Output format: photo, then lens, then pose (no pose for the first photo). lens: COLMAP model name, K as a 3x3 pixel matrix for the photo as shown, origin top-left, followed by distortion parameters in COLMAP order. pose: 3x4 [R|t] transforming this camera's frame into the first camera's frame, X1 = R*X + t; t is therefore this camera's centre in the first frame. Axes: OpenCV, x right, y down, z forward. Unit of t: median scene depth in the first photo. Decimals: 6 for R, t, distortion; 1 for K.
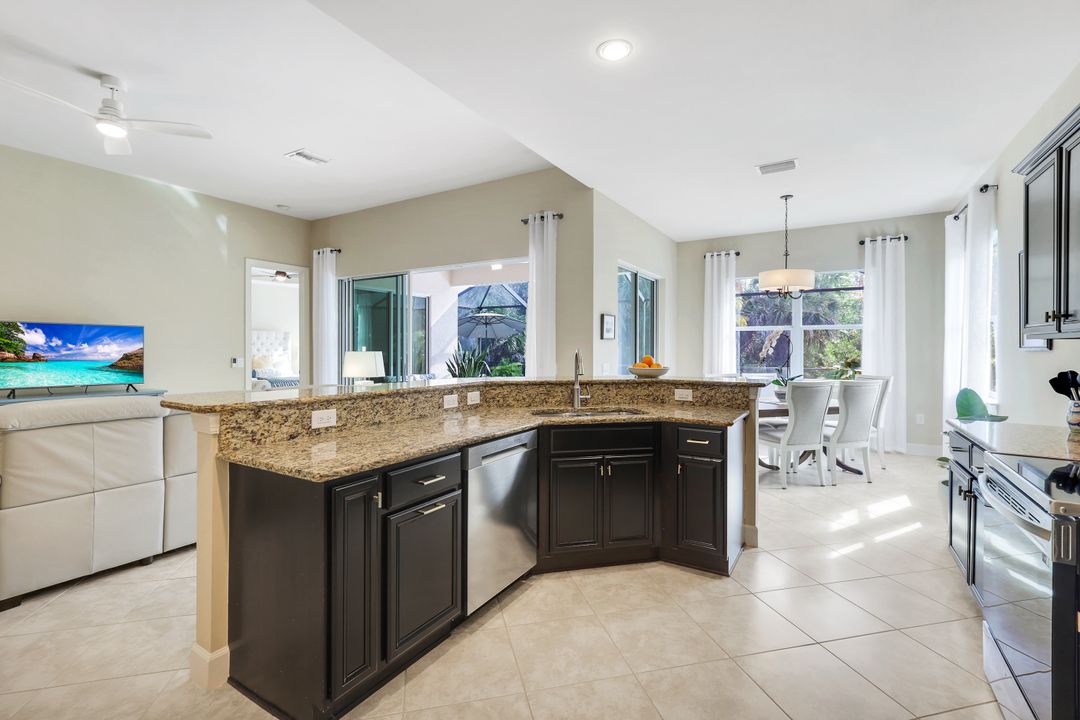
lens RADIAL K [[479.9, 0, 542.5], [0, 479.9, 360.5], [0, 0, 1]] dist [-0.000585, 0.001600]
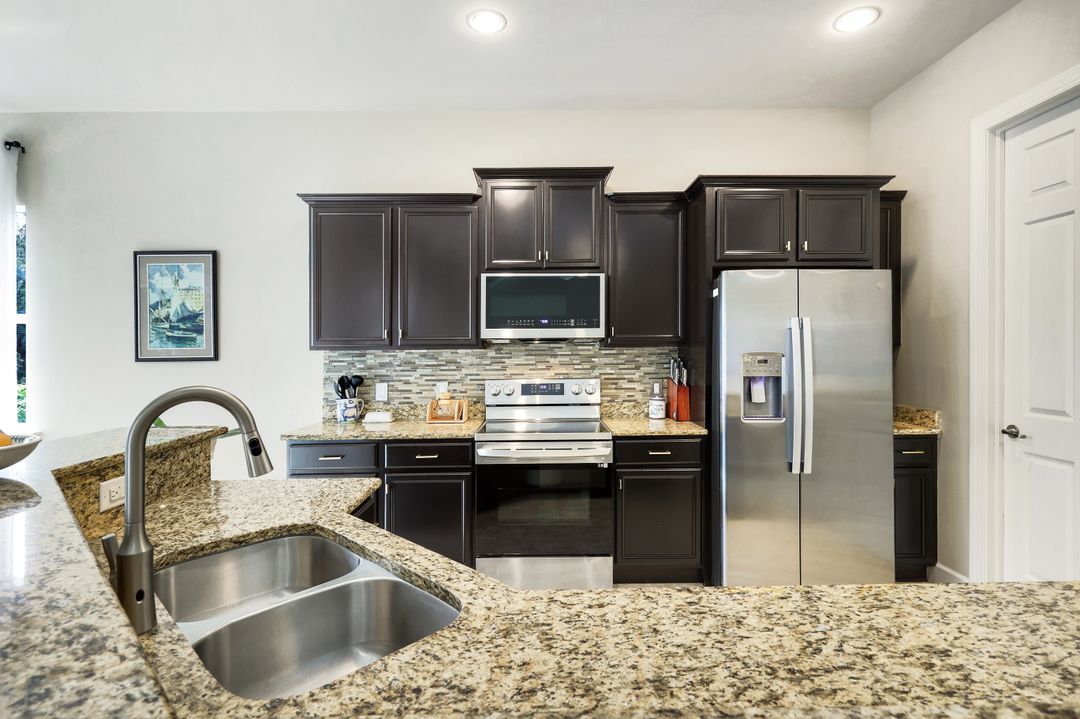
lens RADIAL K [[538.9, 0, 537.1], [0, 538.9, 352.9], [0, 0, 1]] dist [-0.001988, 0.003326]
pose [[-0.529800, -0.005750, 0.848103, -0.212735], [0.031883, 0.999135, 0.026691, -0.034409], [-0.847523, 0.041181, -0.529159, 0.766037]]
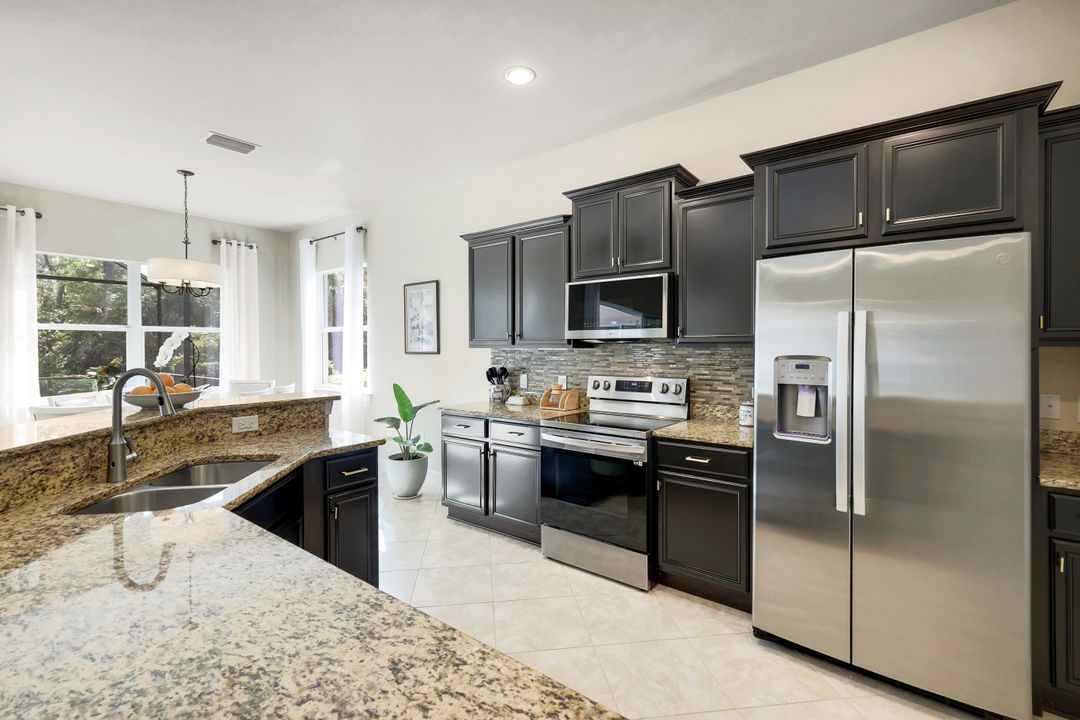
lens RADIAL K [[479.9, 0, 539.2], [0, 479.9, 353.2], [0, 0, 1]] dist [-0.000585, 0.001600]
pose [[0.115056, -0.017577, 0.993203, -0.310283], [0.032757, 0.999367, 0.013891, -0.025819], [-0.992819, 0.030936, 0.115559, 0.381234]]
